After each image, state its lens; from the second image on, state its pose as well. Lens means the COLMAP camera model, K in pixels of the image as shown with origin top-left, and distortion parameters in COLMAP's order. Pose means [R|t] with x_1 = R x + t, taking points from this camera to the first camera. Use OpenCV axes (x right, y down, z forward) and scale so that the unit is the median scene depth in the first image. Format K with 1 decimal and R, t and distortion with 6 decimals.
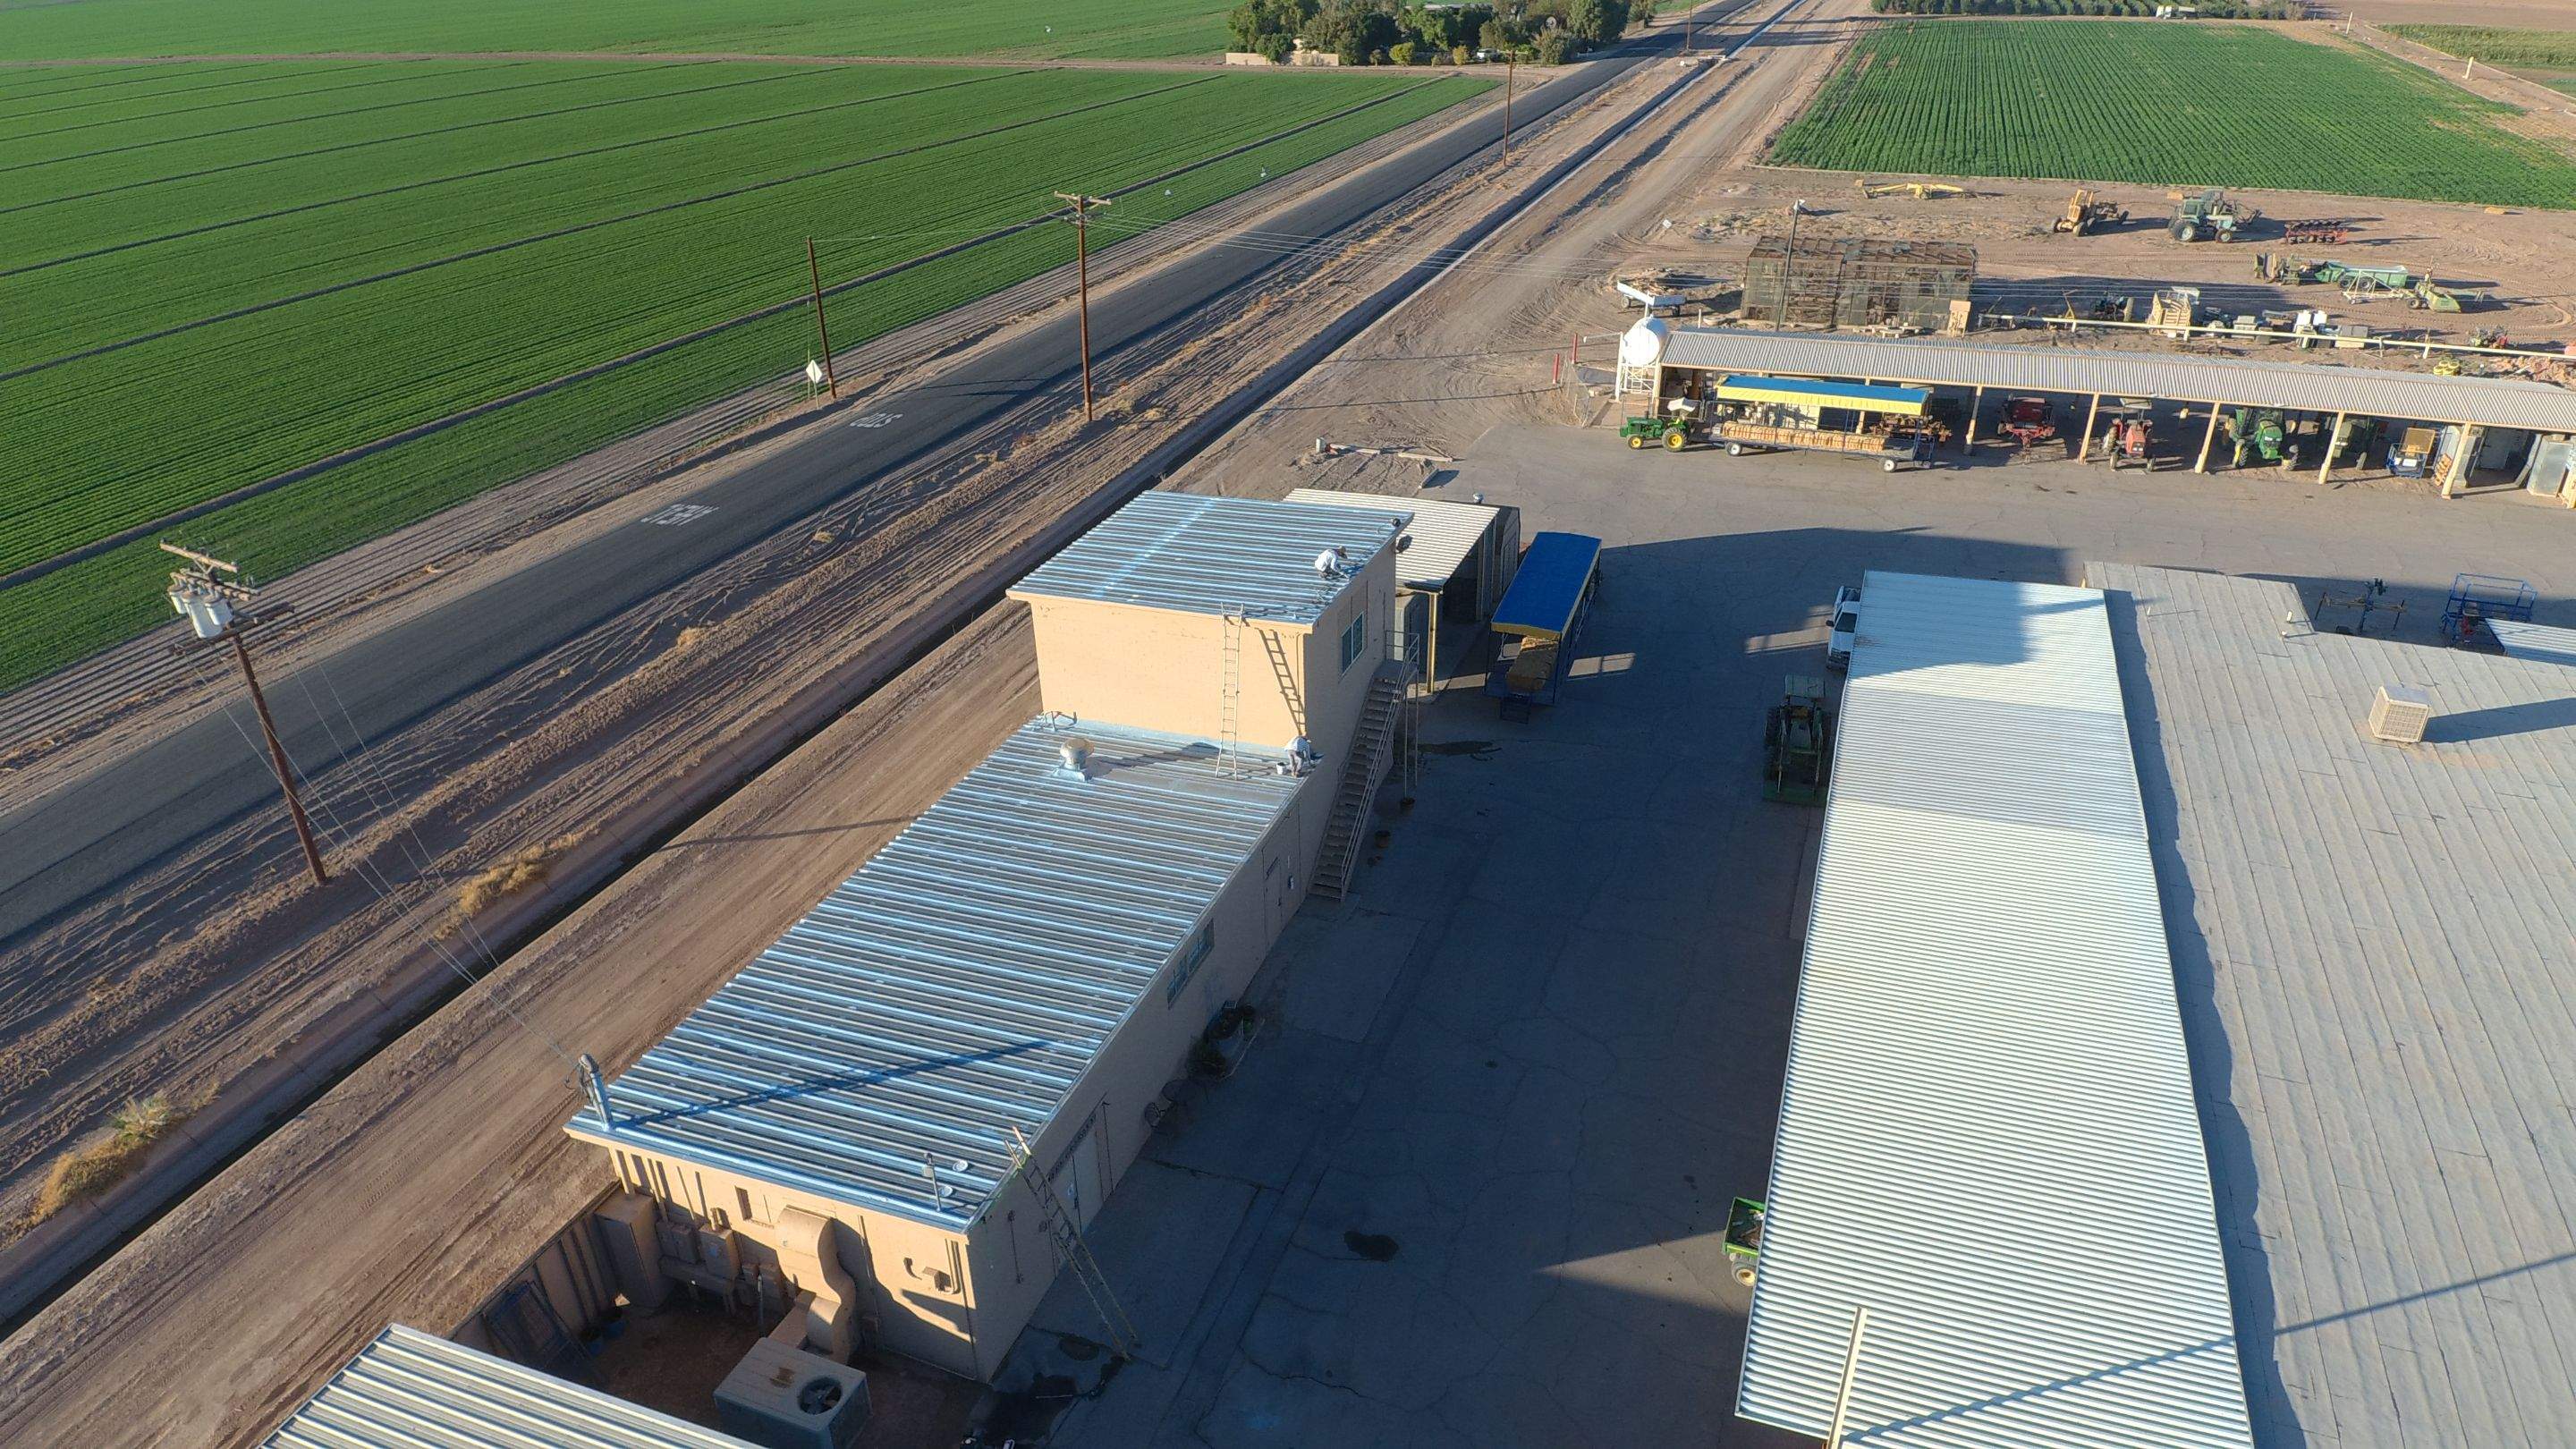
lens RADIAL K [[1533.6, 0, 1293.3], [0, 1533.6, 761.9], [0, 0, 1]] dist [0.097161, -0.131399]
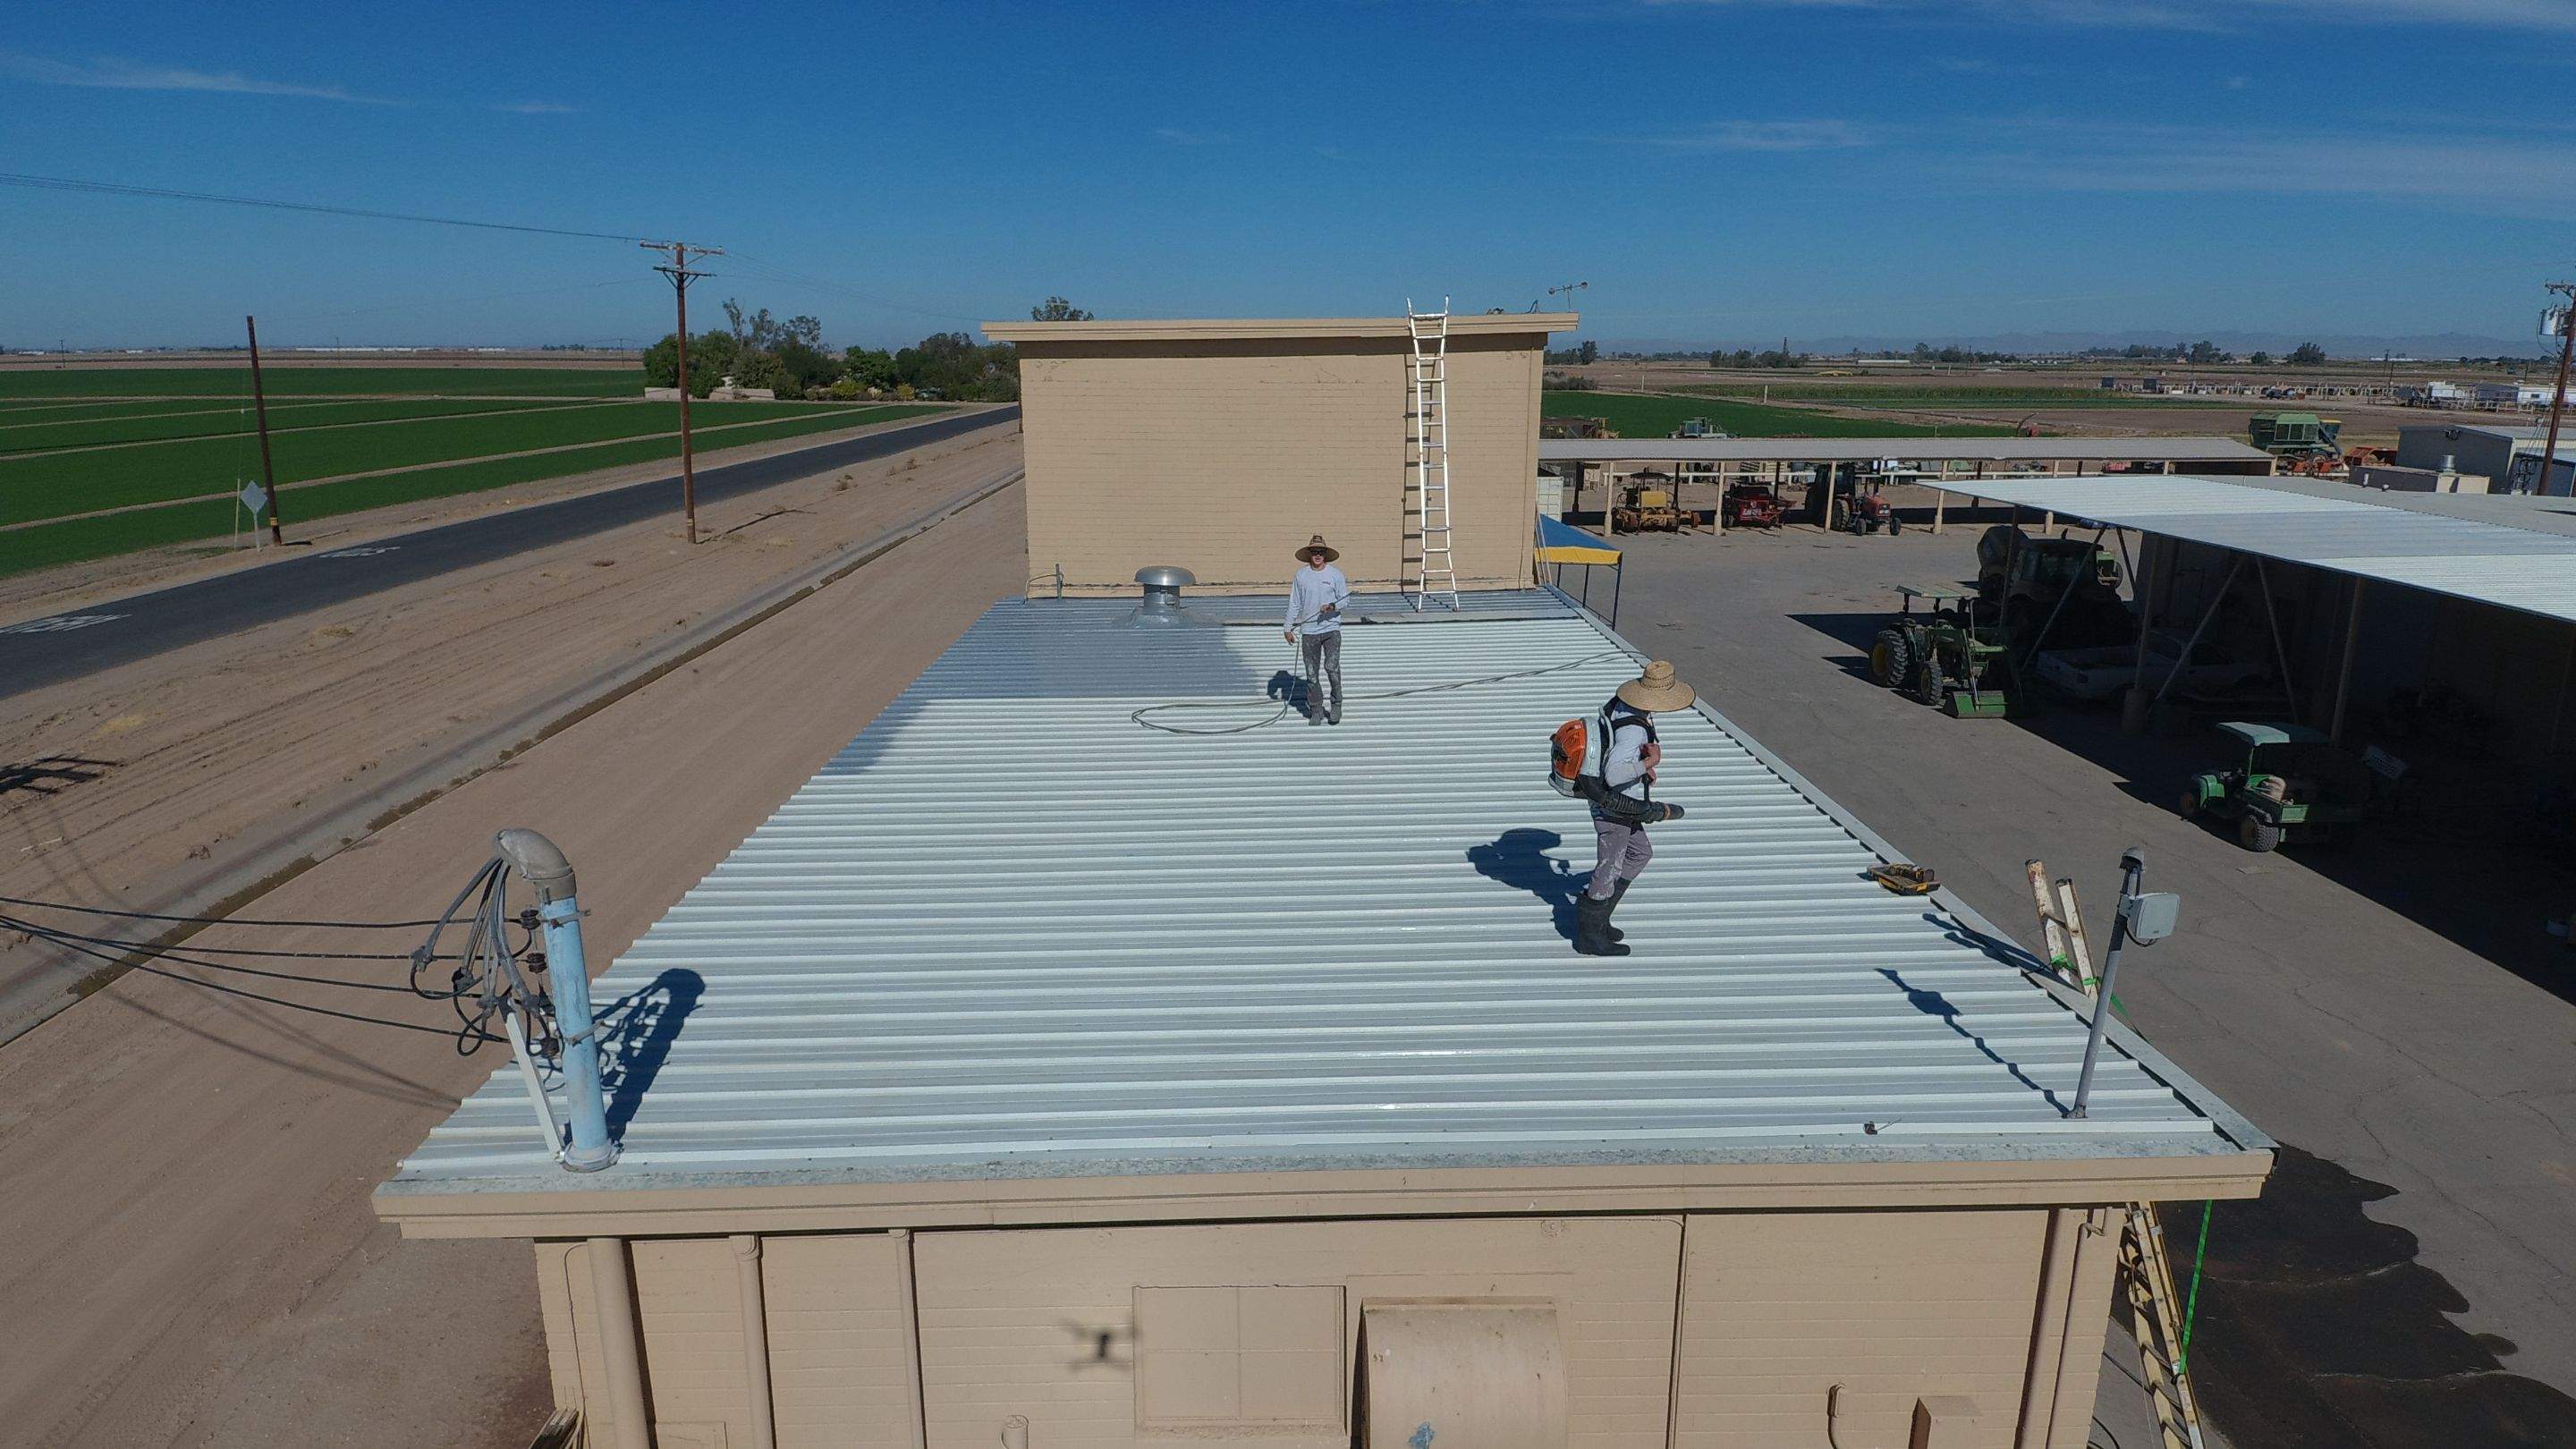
lens RADIAL K [[1533.6, 0, 1293.3], [0, 1533.6, 761.9], [0, 0, 1]] dist [0.097161, -0.131399]
pose [[0.926087, -0.070954, 0.370580, -0.214822], [0.159526, 0.963687, -0.214146, 0.122238], [-0.341928, 0.257435, 0.903777, 0.369394]]
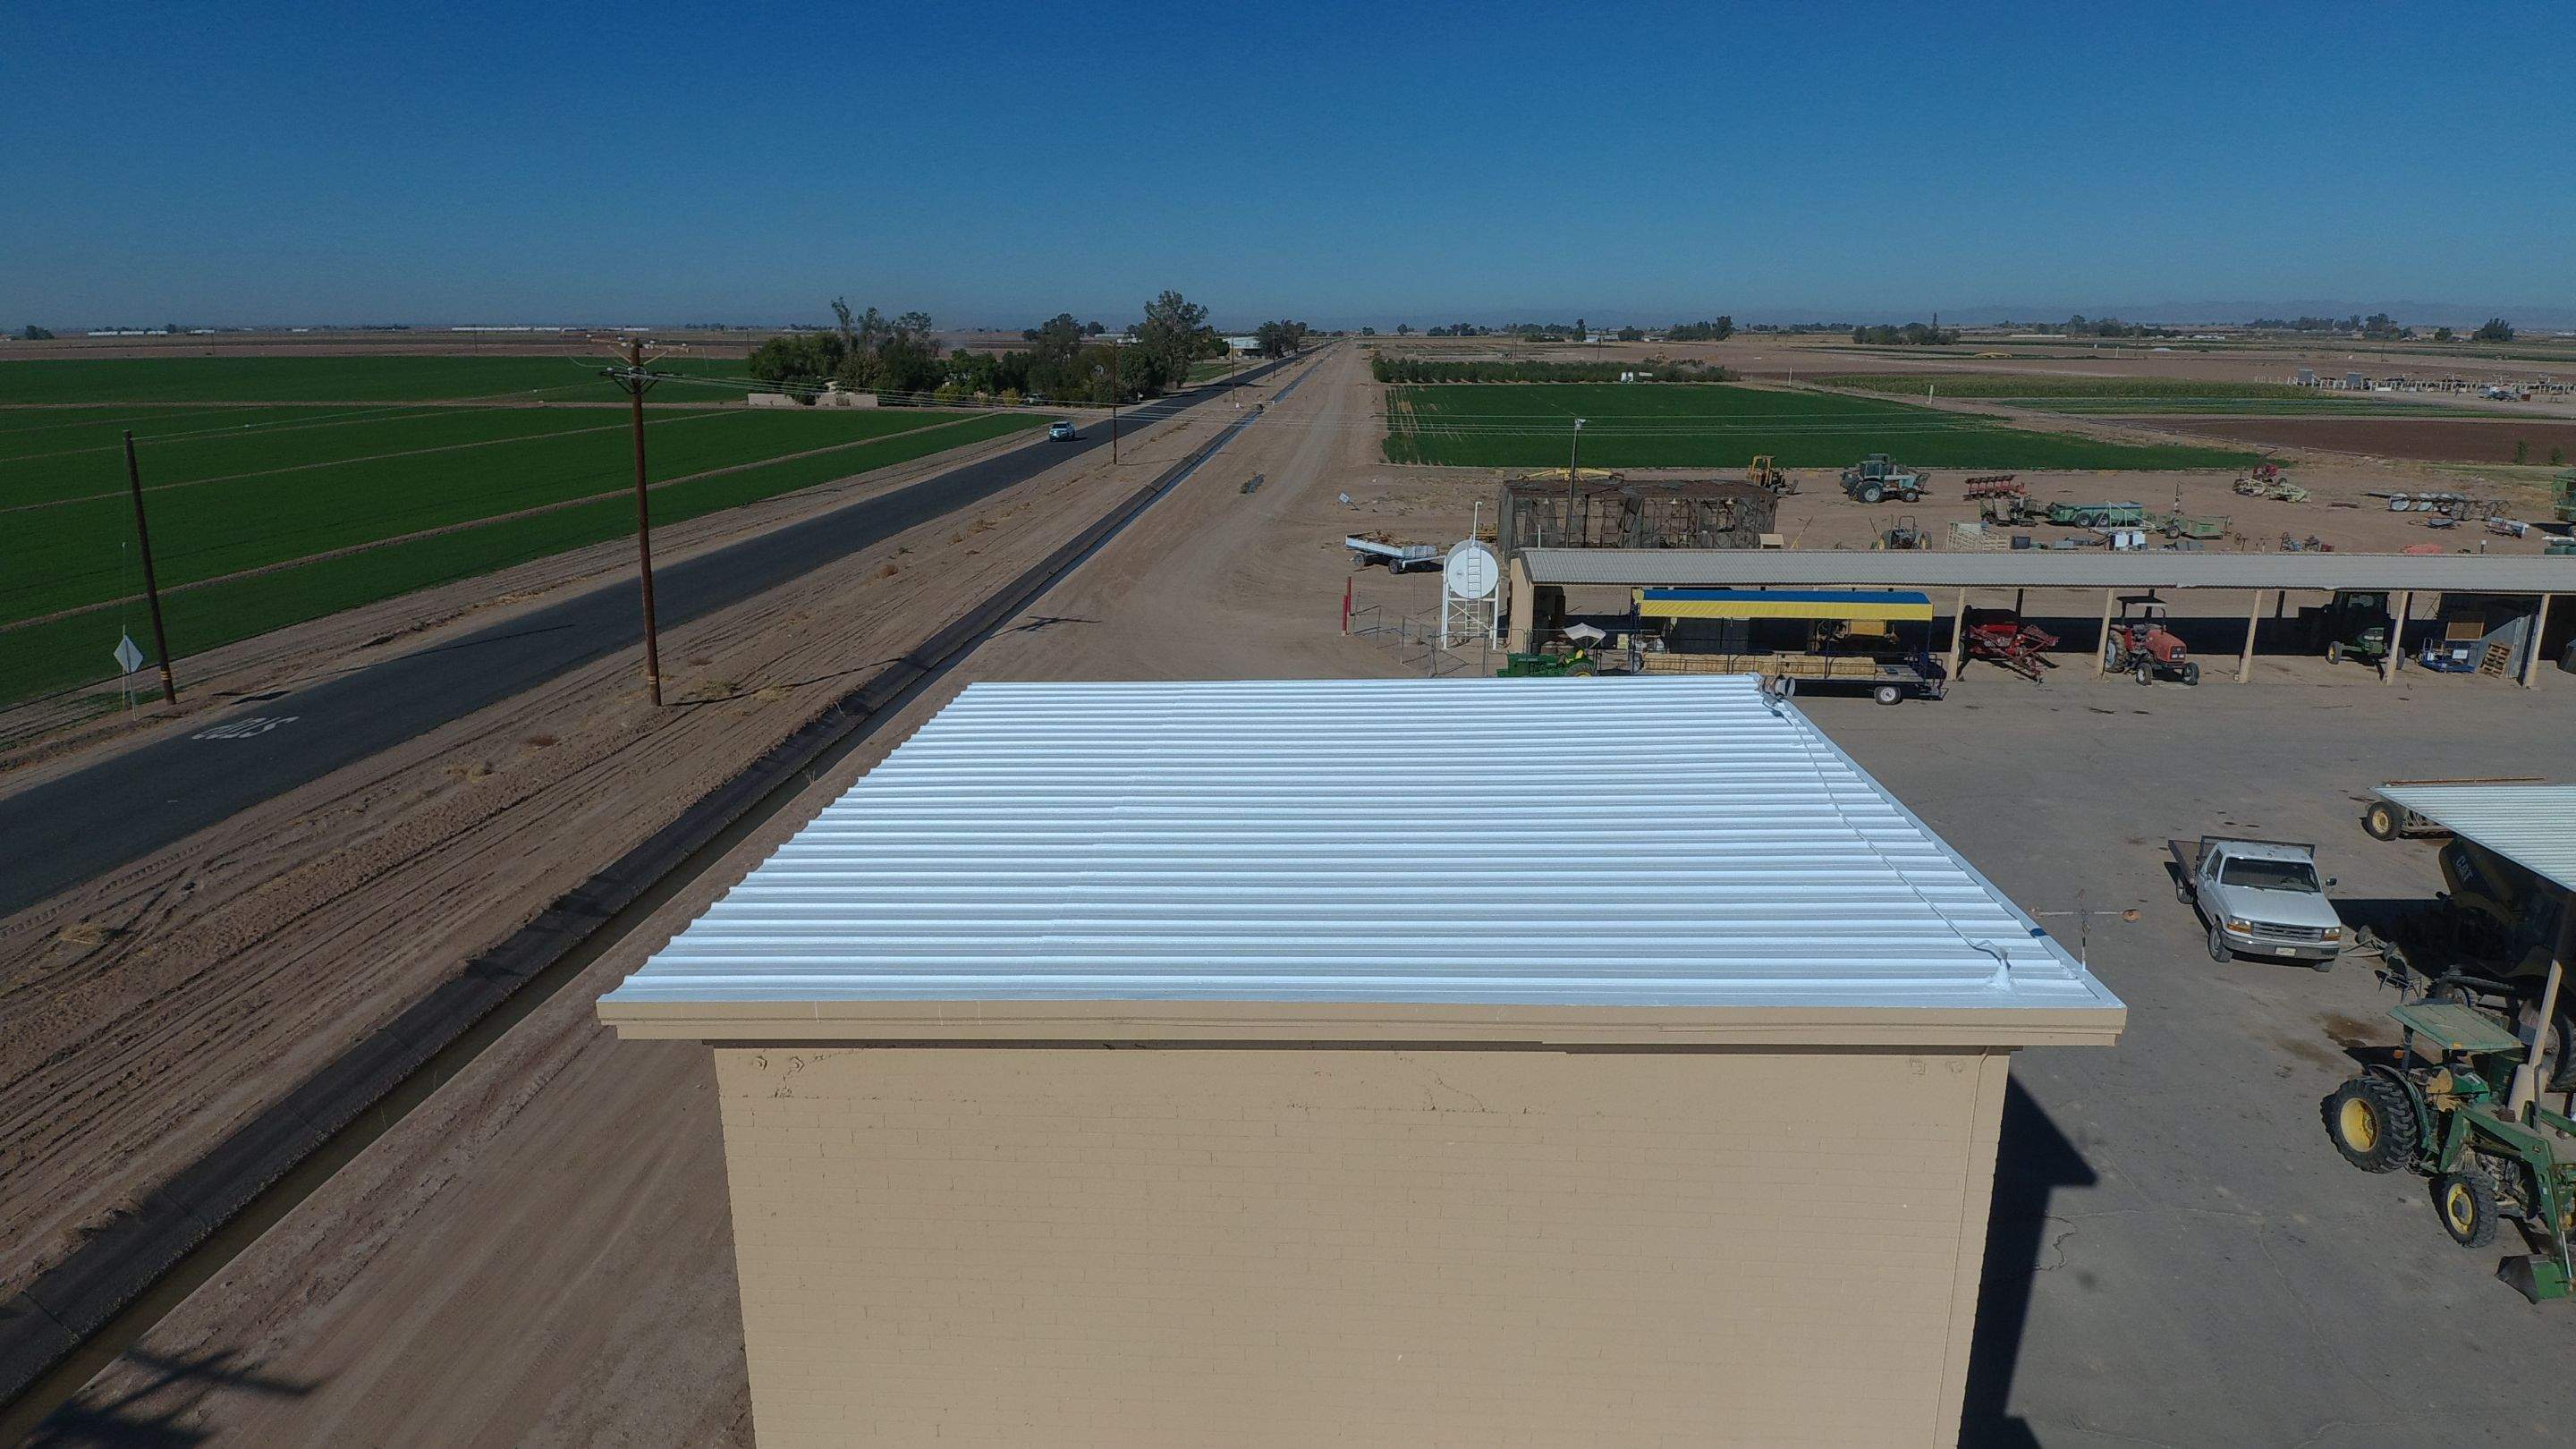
lens RADIAL K [[1533.6, 0, 1293.3], [0, 1533.6, 761.9], [0, 0, 1]] dist [0.097161, -0.131399]
pose [[0.952385, -0.061921, 0.298546, -0.113097], [0.128857, 0.969161, -0.210054, -0.061346], [-0.276332, 0.238522, 0.930993, 0.547732]]
